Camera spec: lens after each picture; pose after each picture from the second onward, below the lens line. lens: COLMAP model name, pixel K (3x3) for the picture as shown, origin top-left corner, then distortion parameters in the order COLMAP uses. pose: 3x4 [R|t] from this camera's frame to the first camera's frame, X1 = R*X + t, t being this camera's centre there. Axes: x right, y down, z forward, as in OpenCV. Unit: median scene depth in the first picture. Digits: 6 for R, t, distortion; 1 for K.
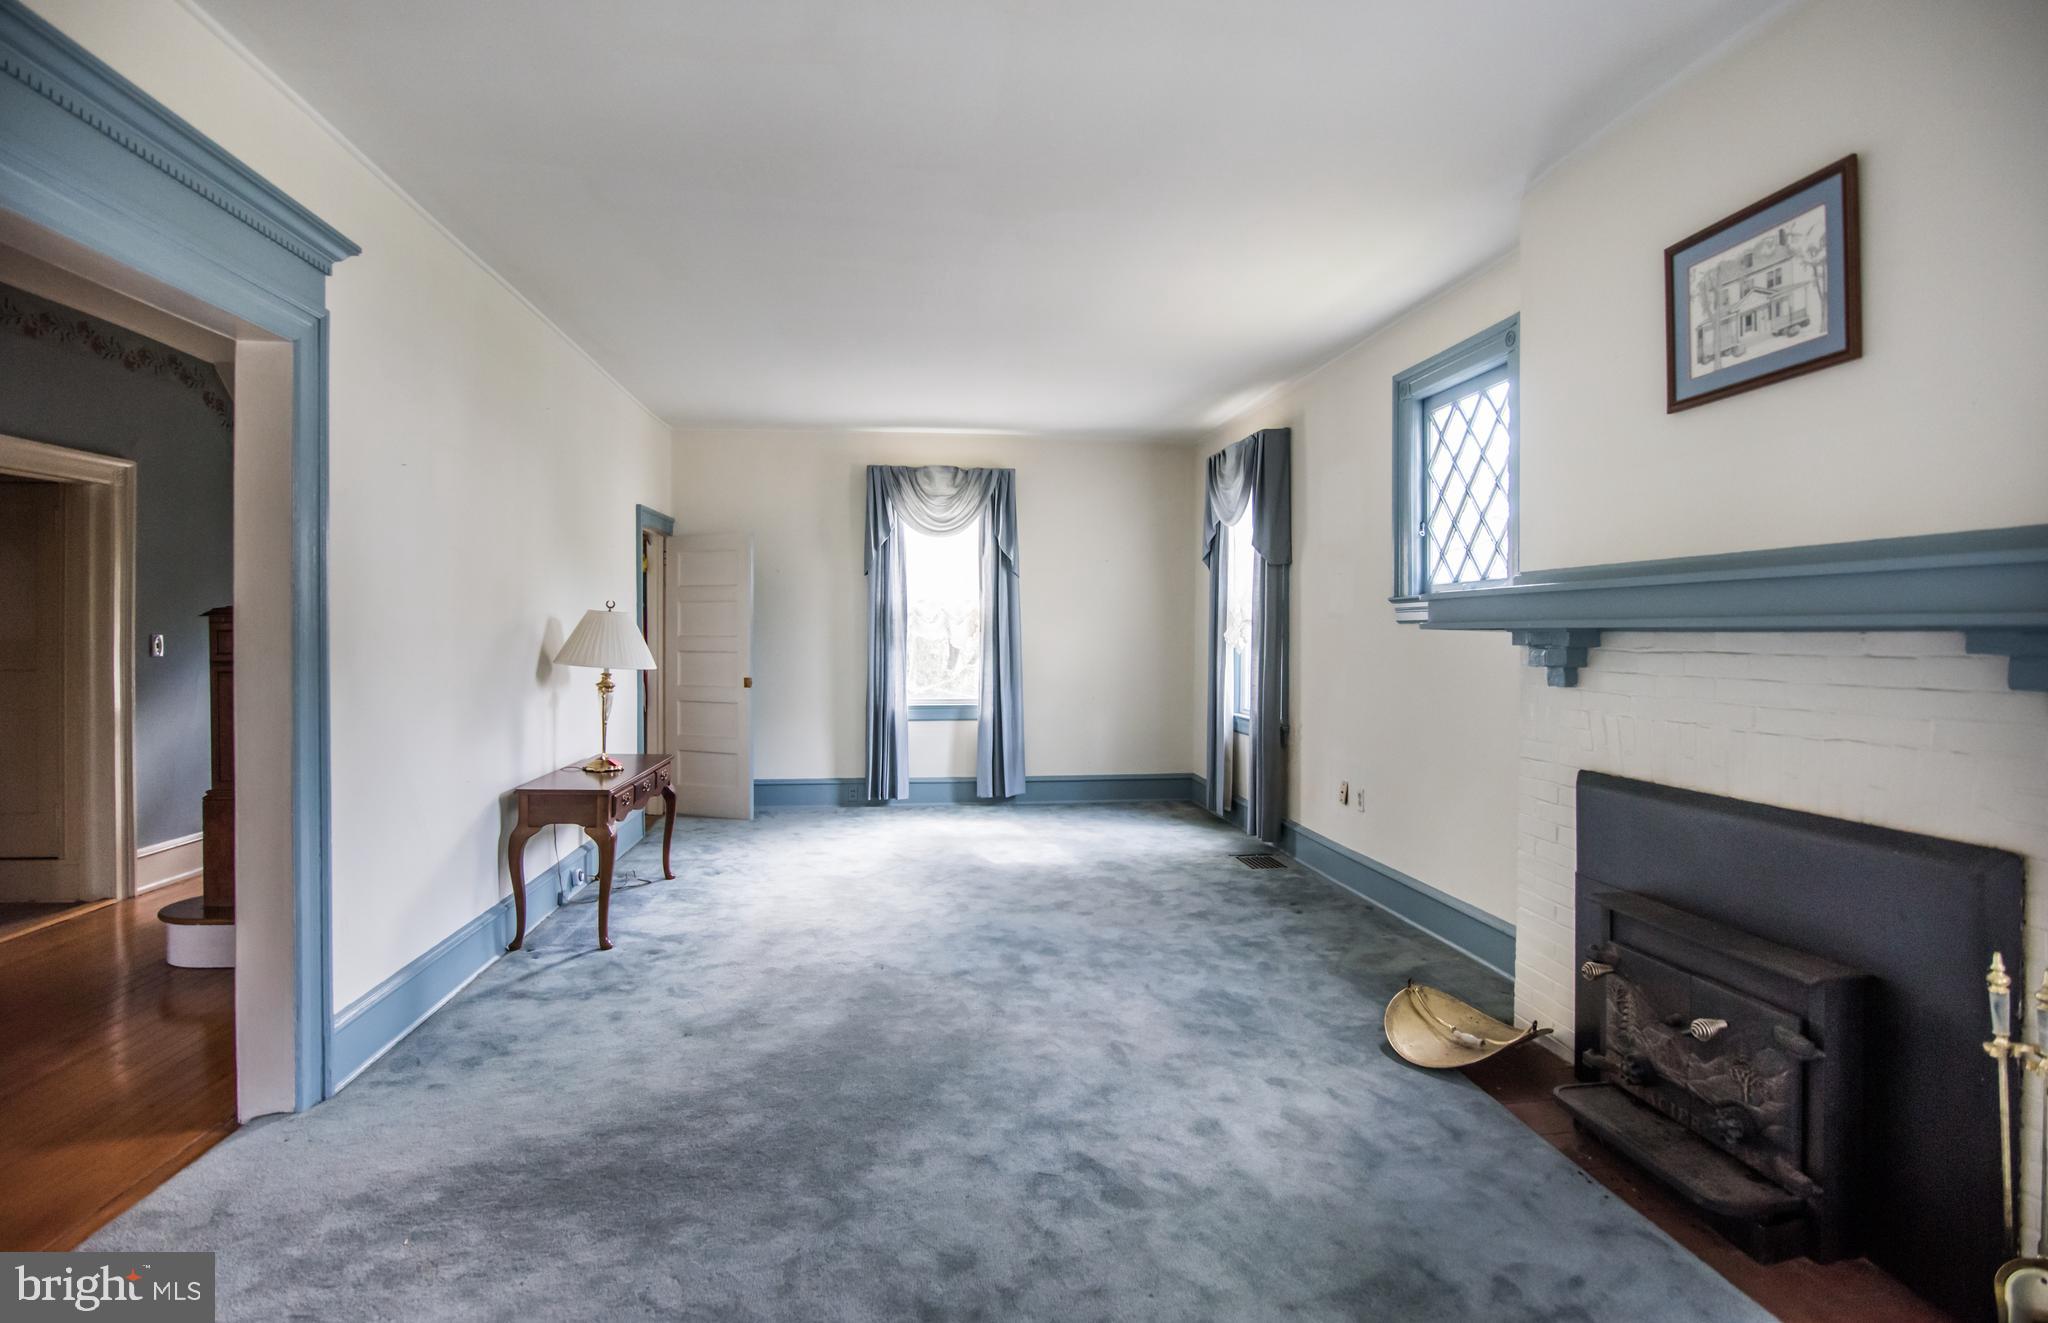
lens RADIAL K [[1008.5, 0, 1015.8], [0, 1008.5, 643.7], [0, 0, 1]] dist [-0.020142, -0.000344]
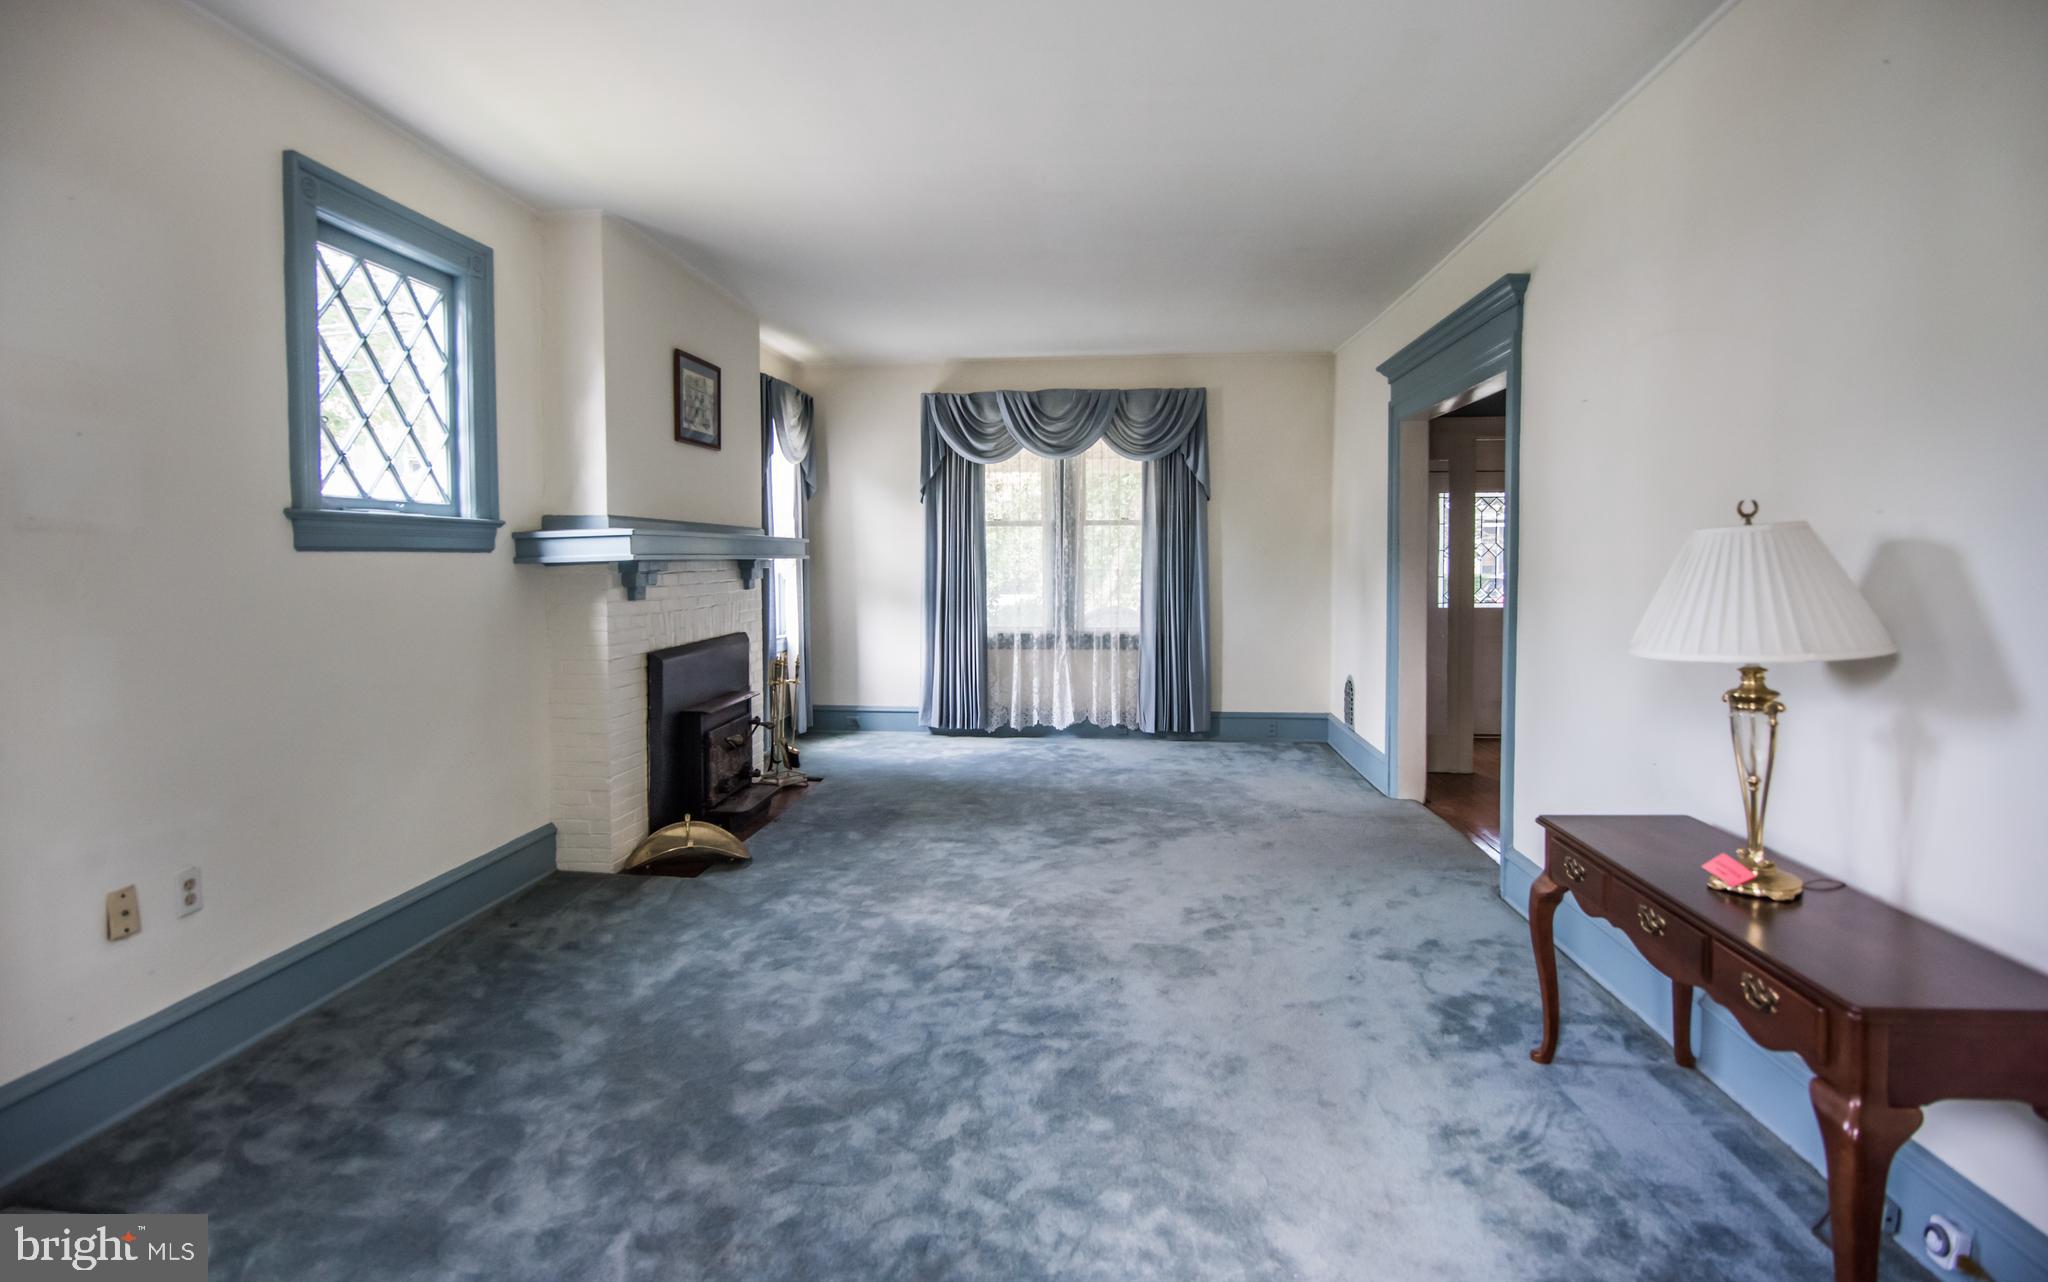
lens RADIAL K [[1006.9, 0, 1023.0], [0, 1006.9, 600.0], [0, 0, 1]] dist [-0.019347, -0.000073]
pose [[-0.977831, -0.012991, 0.208990, -0.260521], [-0.001733, 0.998541, 0.053963, -0.032137], [-0.209386, 0.052405, -0.976428, 2.033741]]
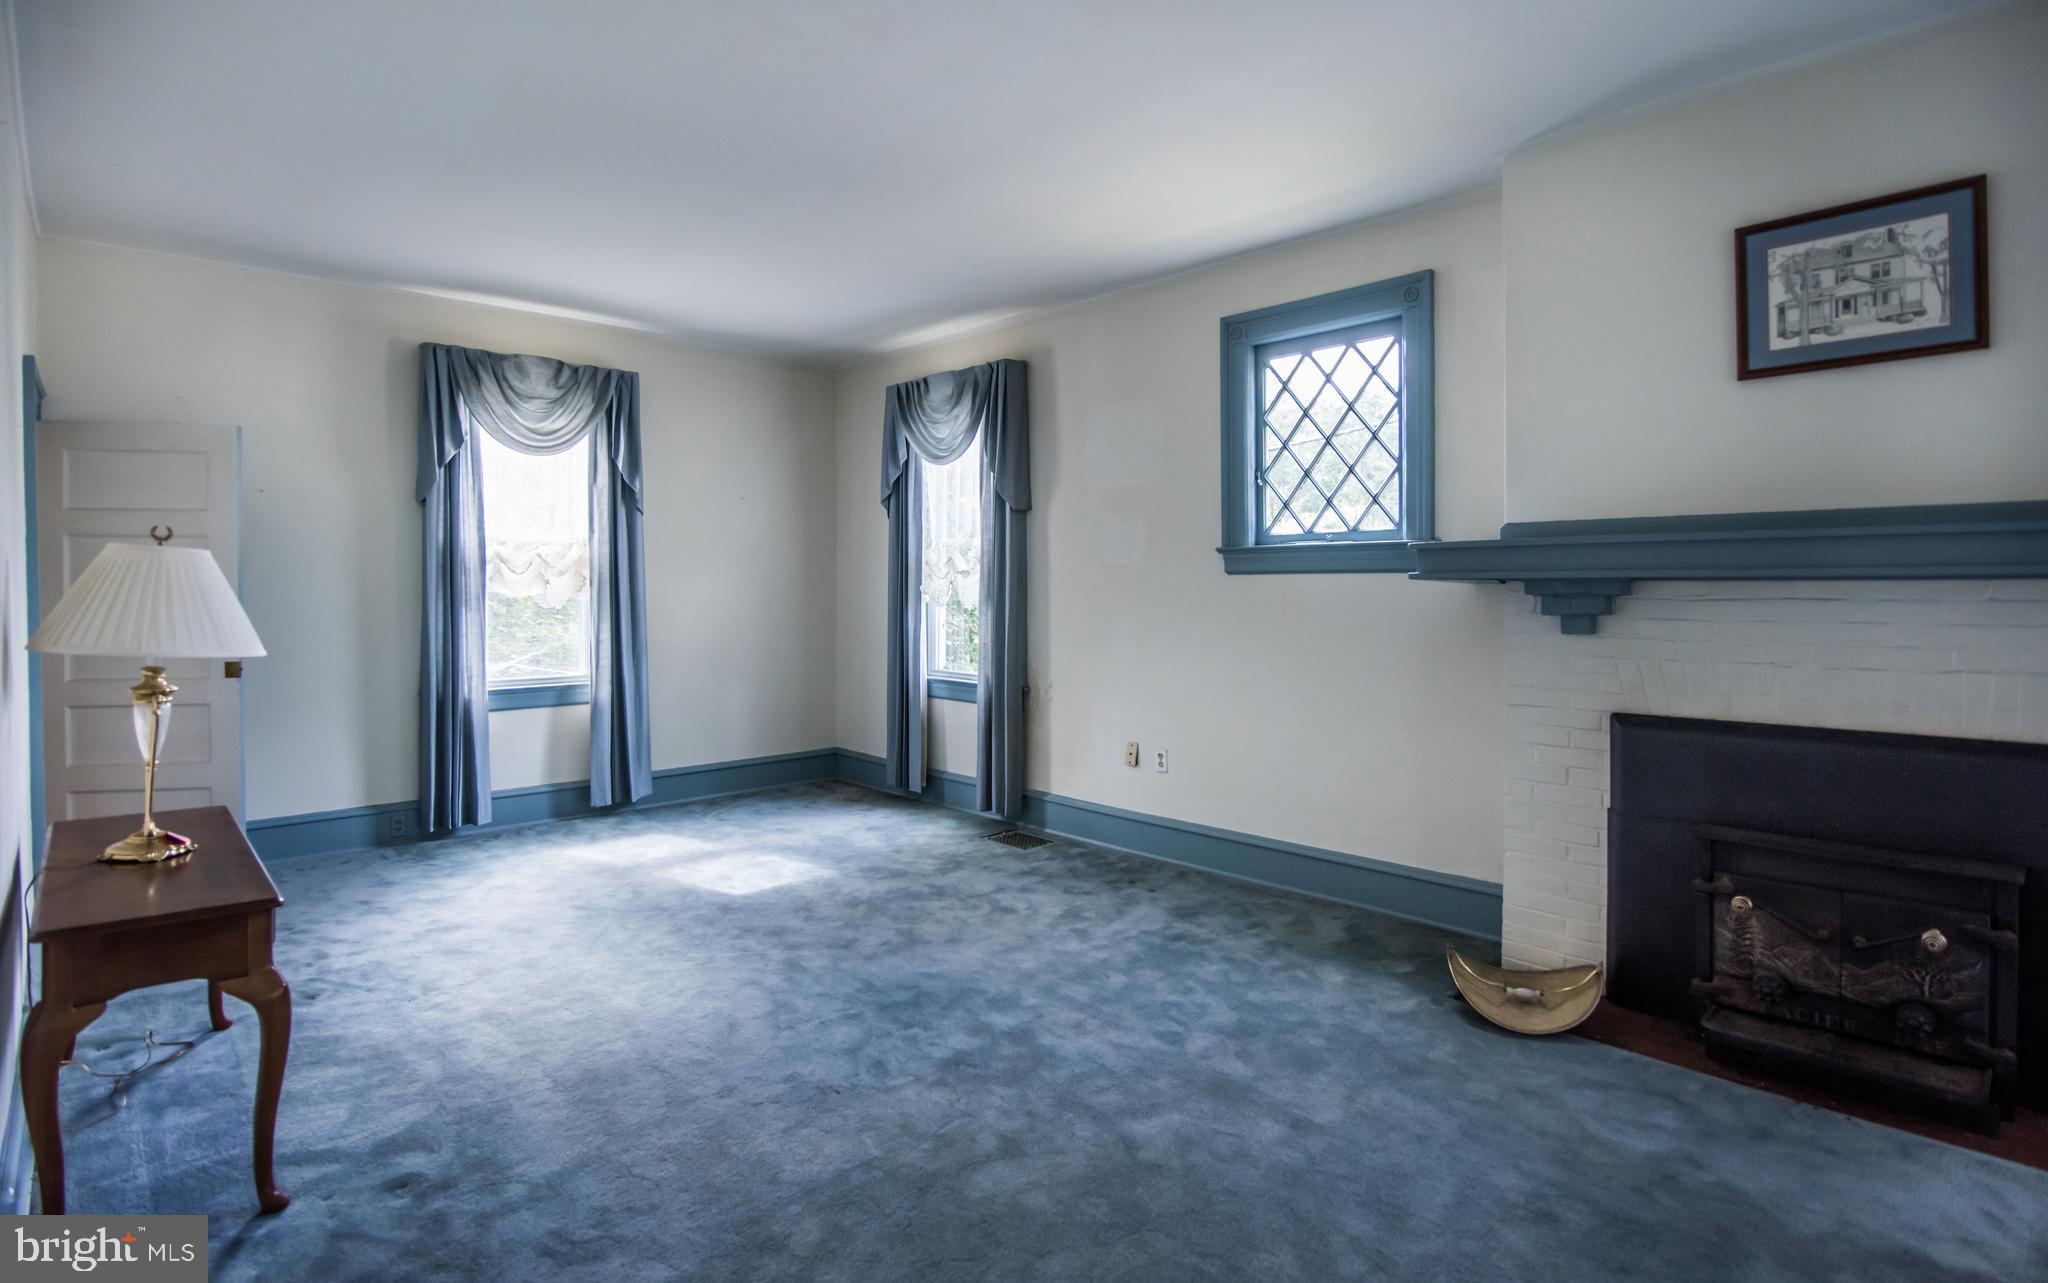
lens RADIAL K [[1016.4, 0, 1017.4], [0, 1016.4, 600.4], [0, 0, 1]] dist [-0.021859, 0.001369]
pose [[0.806867, -0.012317, 0.590605, -0.483136], [0.010899, 0.999923, 0.005964, -0.004330], [-0.590633, 0.001624, 0.806939, 0.445069]]
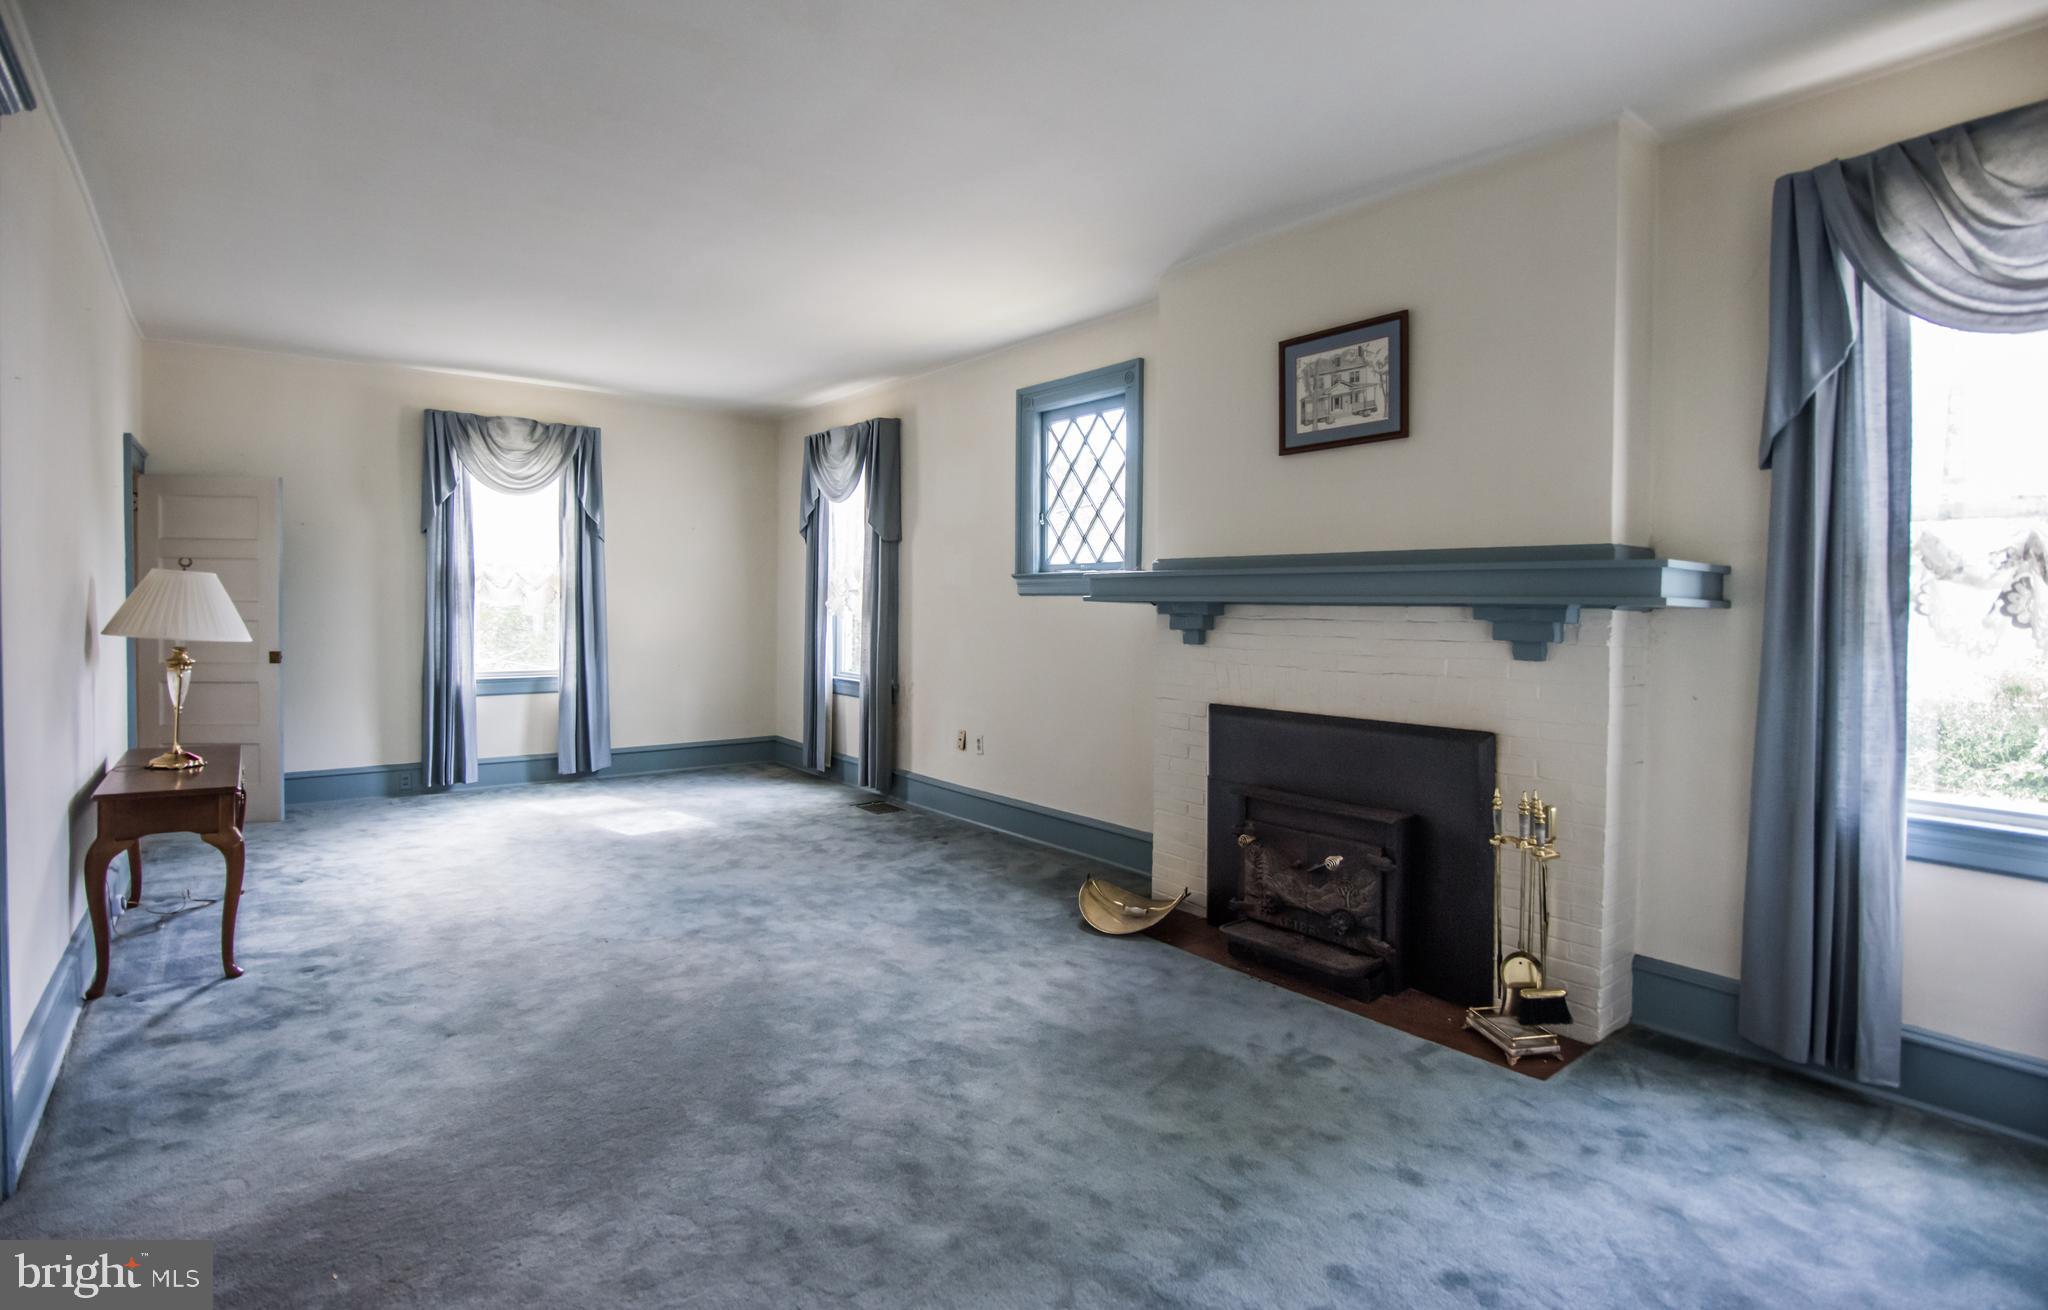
lens RADIAL K [[1008.0, 0, 1018.3], [0, 1008.0, 628.8], [0, 0, 1]] dist [-0.020802, 0.000116]
pose [[0.855984, -0.006605, 0.516961, -0.332351], [-0.002536, 0.999853, 0.016974, -0.001131], [-0.516997, -0.015841, 0.855841, -0.048453]]
